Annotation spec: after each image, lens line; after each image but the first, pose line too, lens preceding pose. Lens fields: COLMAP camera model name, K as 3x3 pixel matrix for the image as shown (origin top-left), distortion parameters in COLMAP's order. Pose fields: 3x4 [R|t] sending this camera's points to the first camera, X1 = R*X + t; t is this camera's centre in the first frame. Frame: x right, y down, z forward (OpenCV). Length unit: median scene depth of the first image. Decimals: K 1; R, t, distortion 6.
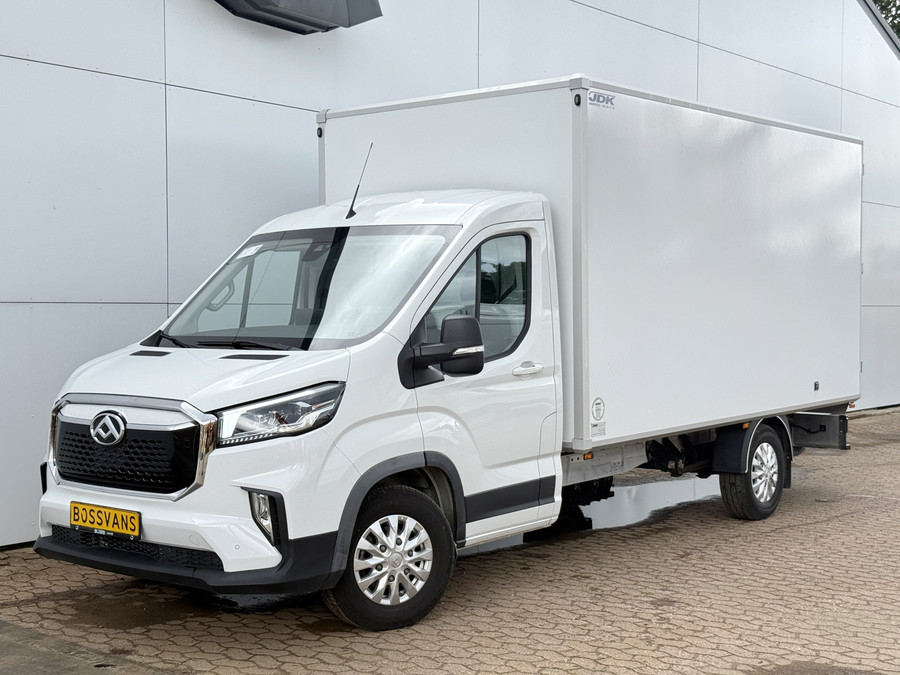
lens RADIAL K [[1329.0, 0, 450.0], [0, 1329.0, 337.5], [0, 0, 1]] dist [-0.170687, -0.074939]
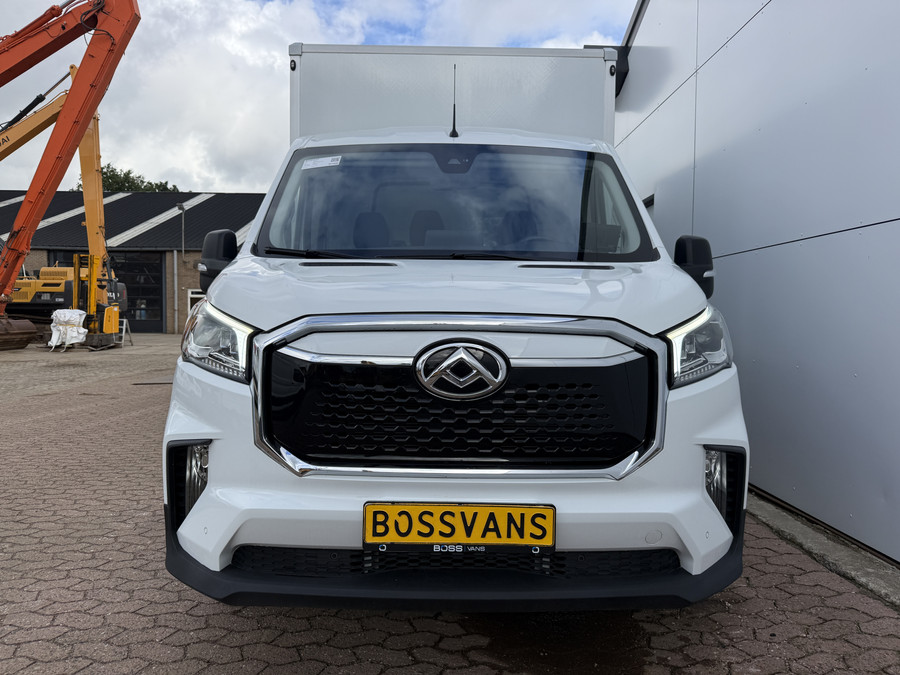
lens RADIAL K [[656.0, 0, 450.0], [0, 656.0, 337.5], [0, 0, 1]] dist [0.046273, -0.000998]
pose [[0.785115, -0.009290, 0.619281, -0.448062], [-0.006054, 0.999725, 0.022672, 0.048777], [-0.619321, -0.021549, 0.784842, 0.774077]]
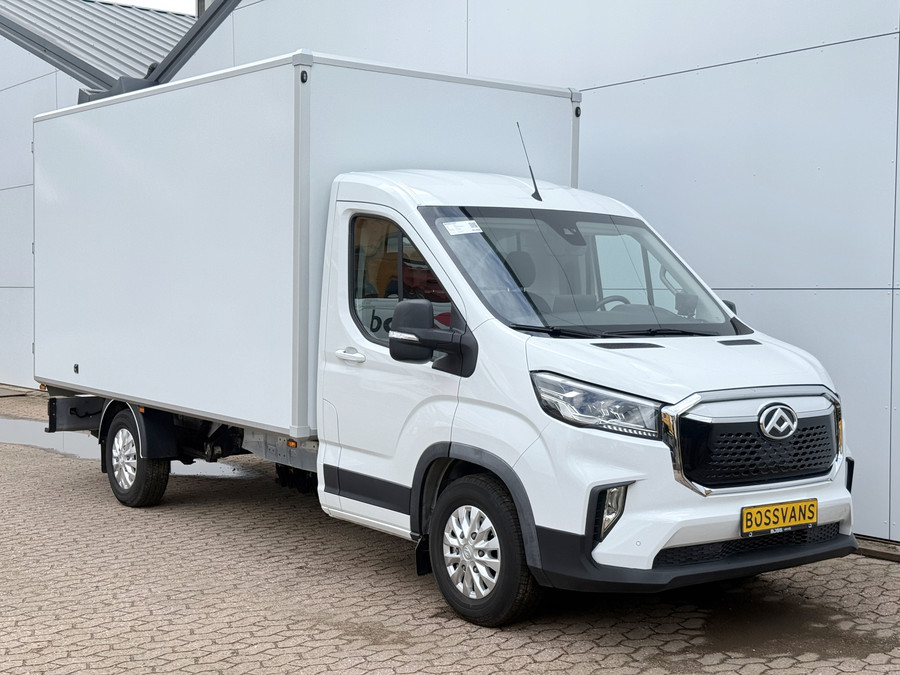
lens RADIAL K [[1329.0, 0, 450.0], [0, 1329.0, 337.5], [0, 0, 1]] dist [-0.170687, -0.074939]
pose [[0.279773, -0.019041, 0.959877, -1.250932], [-0.000477, 0.999800, 0.019972, -0.011171], [-0.960066, -0.006046, 0.279708, 0.964315]]
